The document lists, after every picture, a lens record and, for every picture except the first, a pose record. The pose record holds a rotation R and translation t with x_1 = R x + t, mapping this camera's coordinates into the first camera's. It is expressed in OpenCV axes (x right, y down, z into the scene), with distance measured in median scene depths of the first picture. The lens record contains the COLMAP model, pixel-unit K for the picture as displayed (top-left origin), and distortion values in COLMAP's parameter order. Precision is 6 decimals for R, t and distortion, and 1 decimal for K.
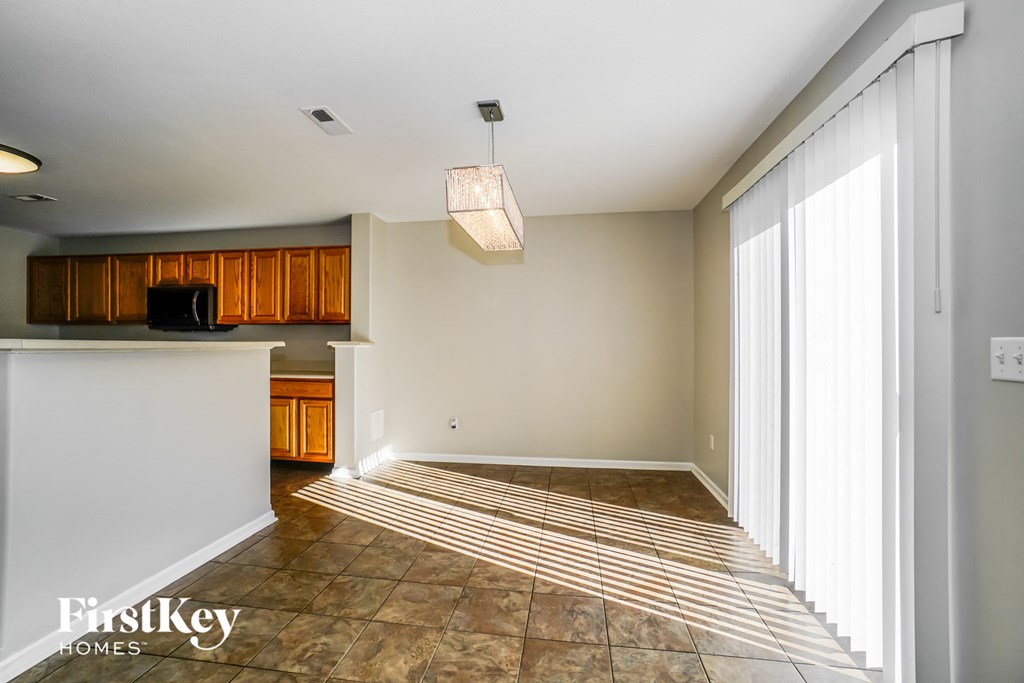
lens RADIAL K [[453.5, 0, 508.0], [0, 453.5, 337.4], [0, 0, 1]] dist [-0.016422, 0.000690]
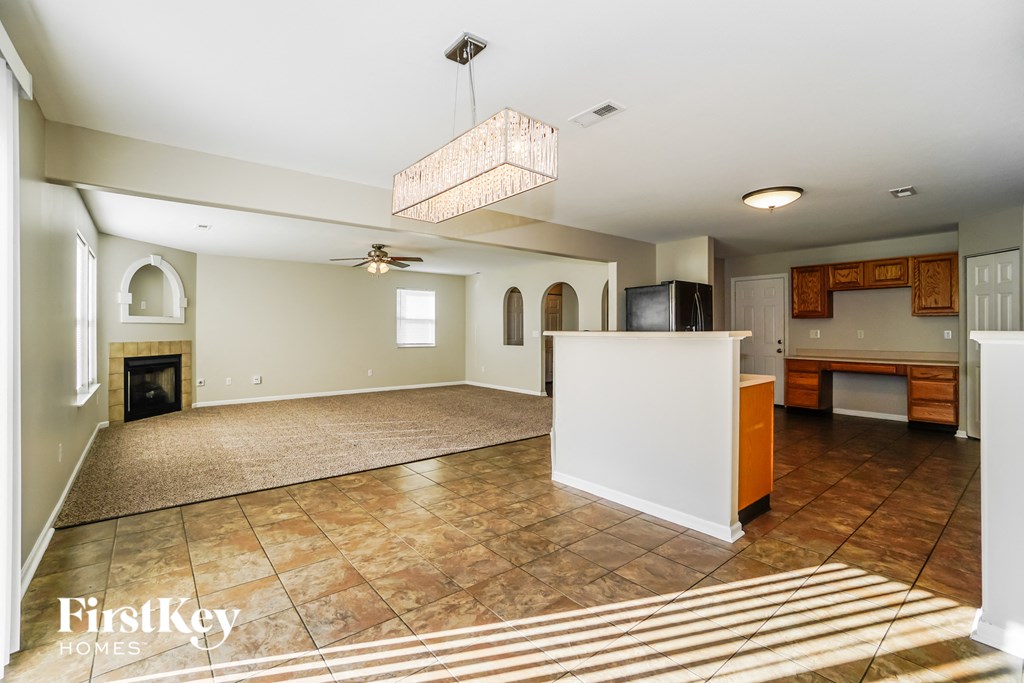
lens RADIAL K [[463.0, 0, 490.6], [0, 463.0, 326.2], [0, 0, 1]] dist [-0.000873, 0.000149]
pose [[-0.707278, -0.005205, -0.706916, 0.611006], [0.017599, 0.999533, -0.024968, 0.022620], [0.706716, -0.030100, -0.706857, 1.910894]]
